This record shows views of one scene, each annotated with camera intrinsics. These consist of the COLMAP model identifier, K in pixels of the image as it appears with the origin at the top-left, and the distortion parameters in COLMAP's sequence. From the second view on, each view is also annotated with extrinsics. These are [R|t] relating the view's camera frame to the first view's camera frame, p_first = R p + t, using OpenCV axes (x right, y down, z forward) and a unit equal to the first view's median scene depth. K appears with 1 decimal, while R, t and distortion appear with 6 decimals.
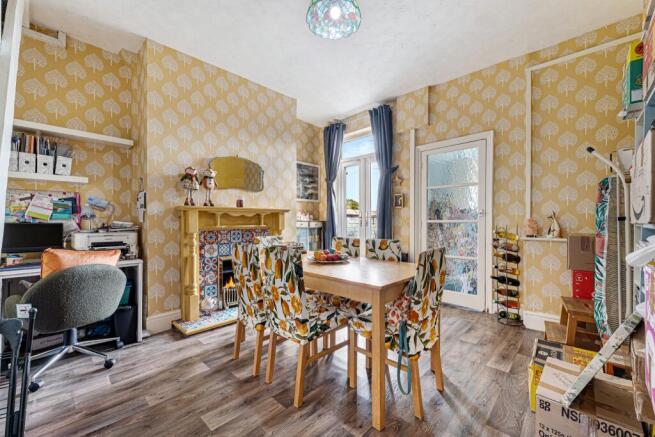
lens RADIAL K [[268.9, 0, 330.5], [0, 268.9, 222.2], [0, 0, 1]] dist [-0.004312, 0.001295]
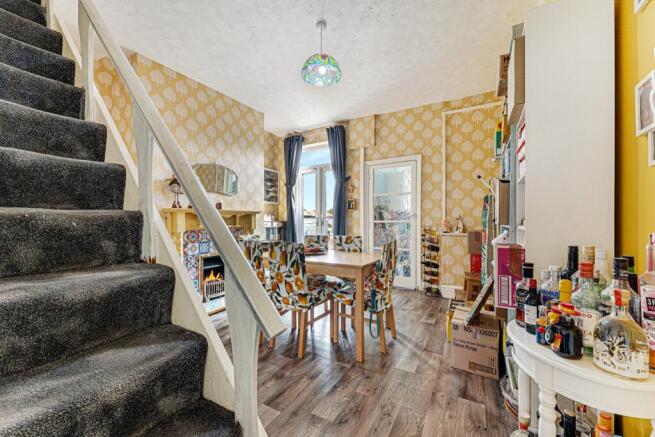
lens RADIAL K [[268.9, 0, 329.5], [0, 268.9, 219.8], [0, 0, 1]] dist [-0.004312, 0.001295]
pose [[0.970651, -0.000153, 0.240492, -0.183751], [0.001414, 0.999986, -0.005070, -0.006737], [-0.240488, 0.005261, 0.970638, -0.221374]]
